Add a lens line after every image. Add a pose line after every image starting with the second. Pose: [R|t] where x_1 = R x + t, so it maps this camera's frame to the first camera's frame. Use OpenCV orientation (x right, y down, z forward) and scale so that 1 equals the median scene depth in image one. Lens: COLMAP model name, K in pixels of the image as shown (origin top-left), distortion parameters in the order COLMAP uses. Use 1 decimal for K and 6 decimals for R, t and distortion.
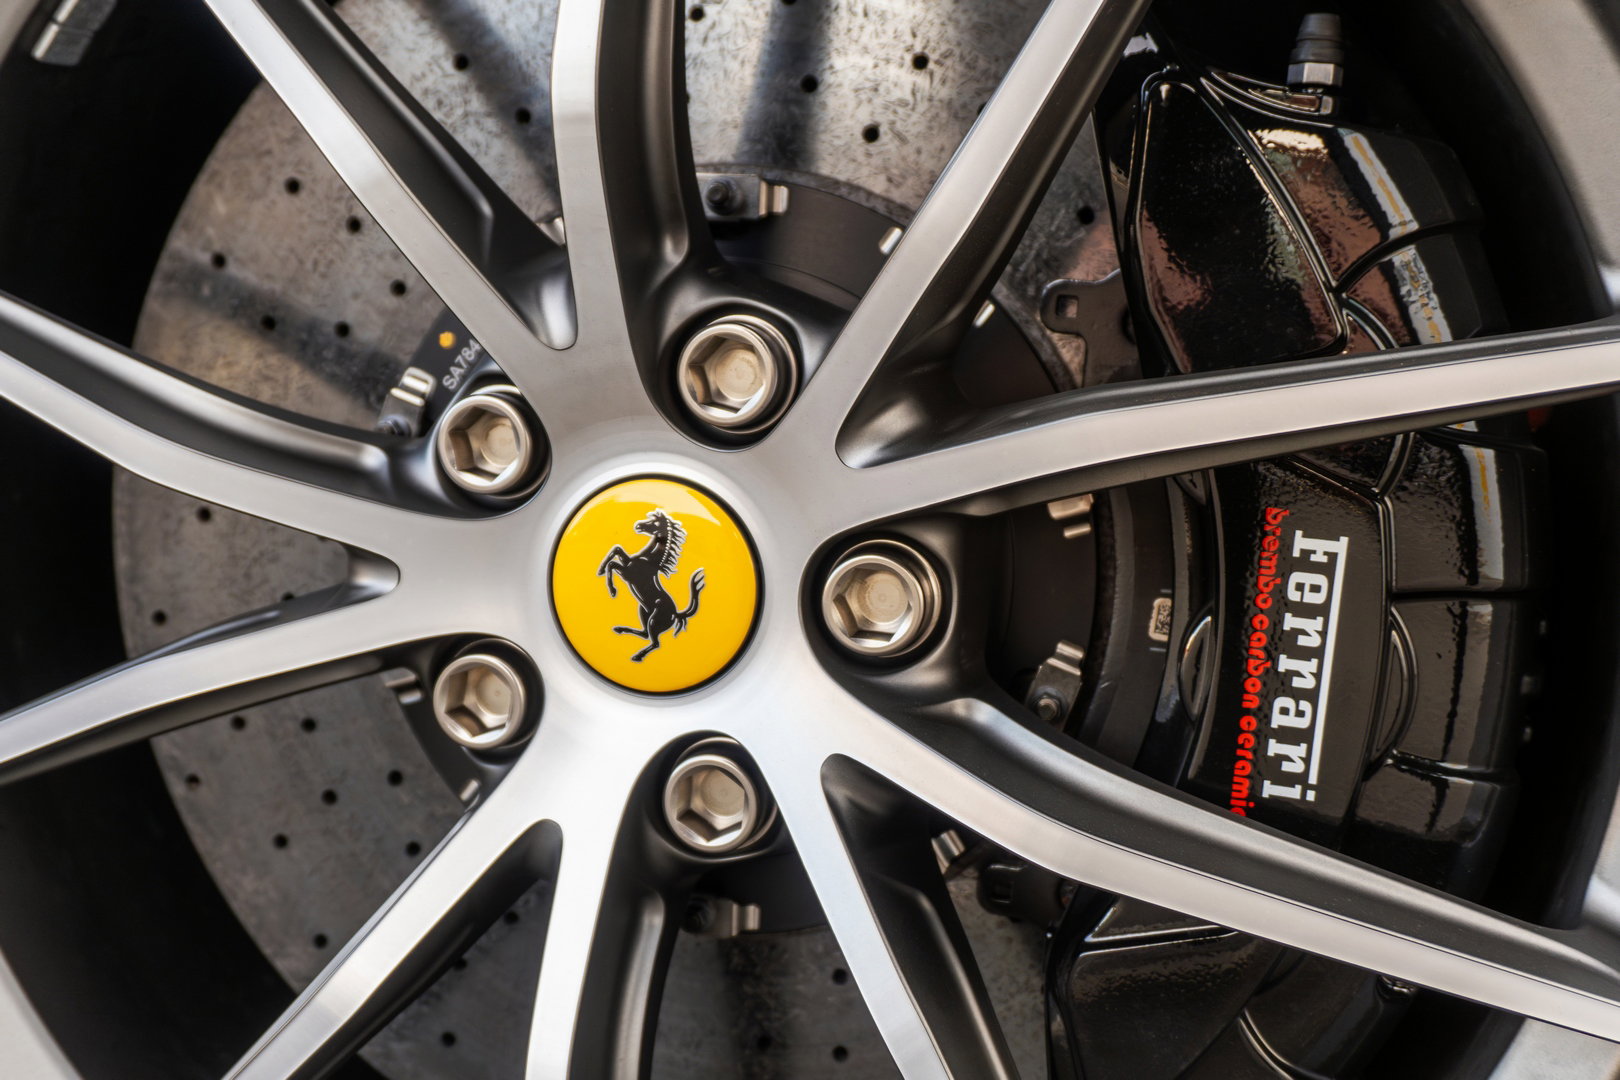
lens RADIAL K [[1678.1, 0, 810.0], [0, 1678.1, 540.0], [0, 0, 1]] dist [-0.007715, -0.011704]
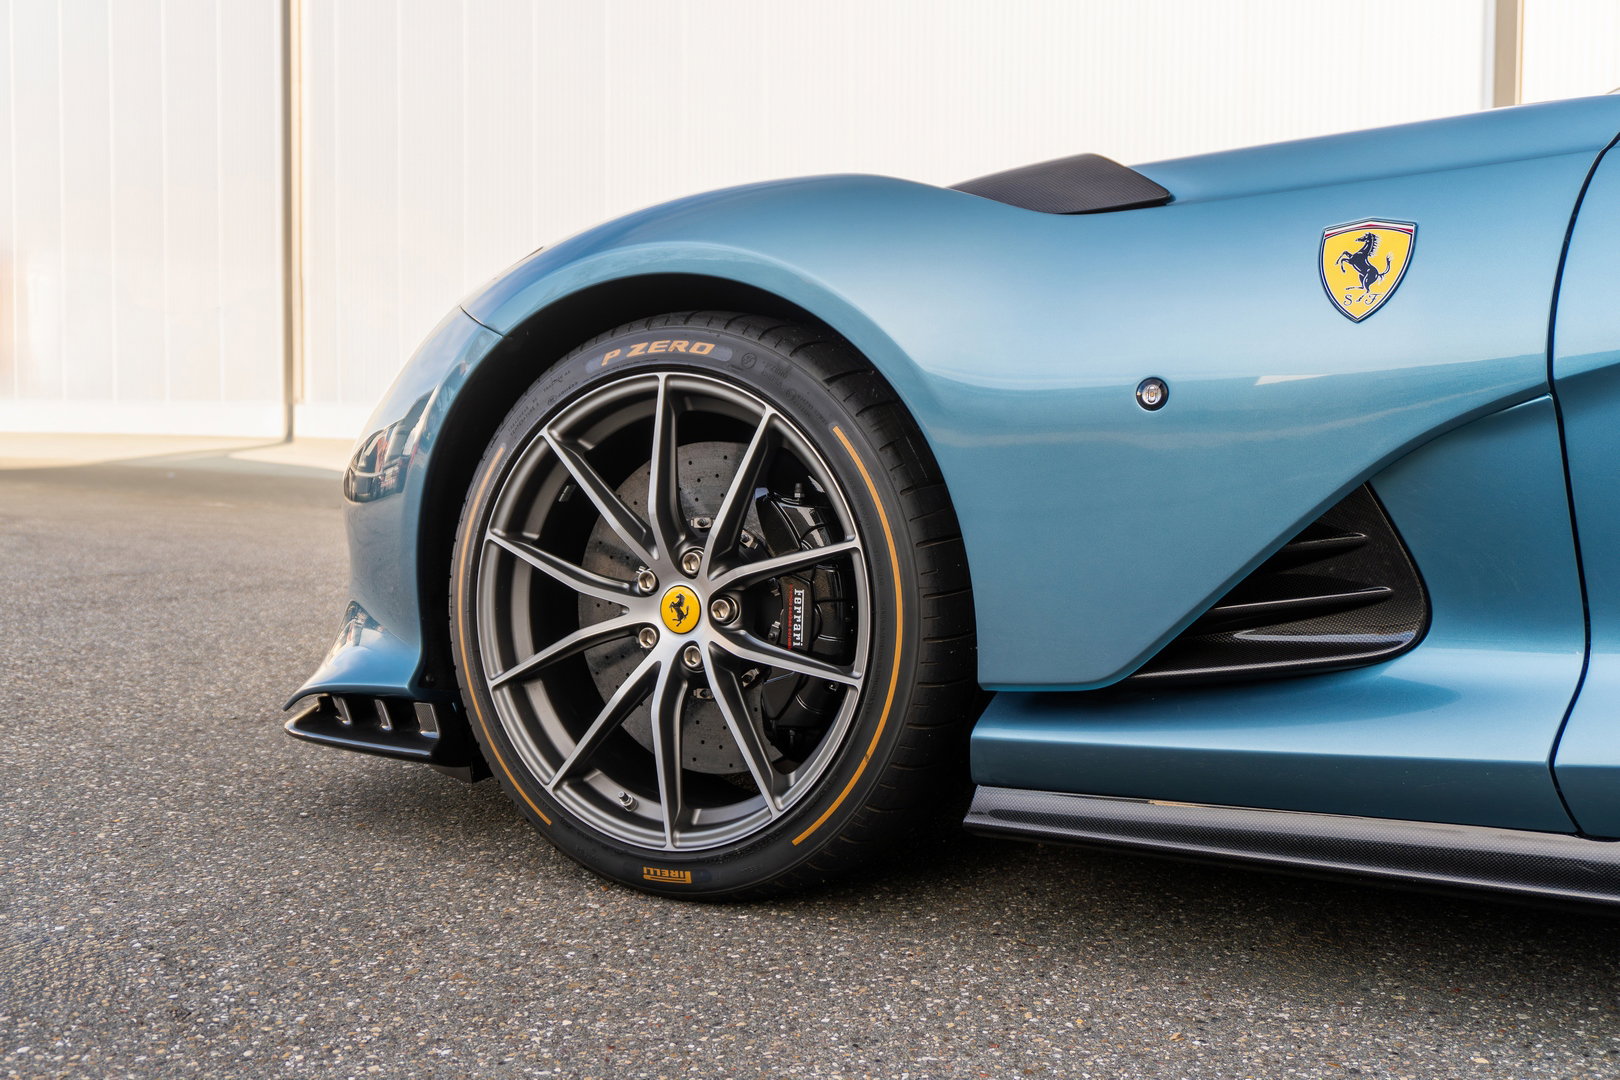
lens RADIAL K [[1678.1, 0, 810.0], [0, 1678.1, 540.0], [0, 0, 1]] dist [-0.007715, -0.011704]
pose [[0.955024, -0.051376, -0.292044, 1.622413], [0.006879, 0.988450, -0.151391, 0.544781], [0.296449, 0.142573, 0.944347, -3.311009]]
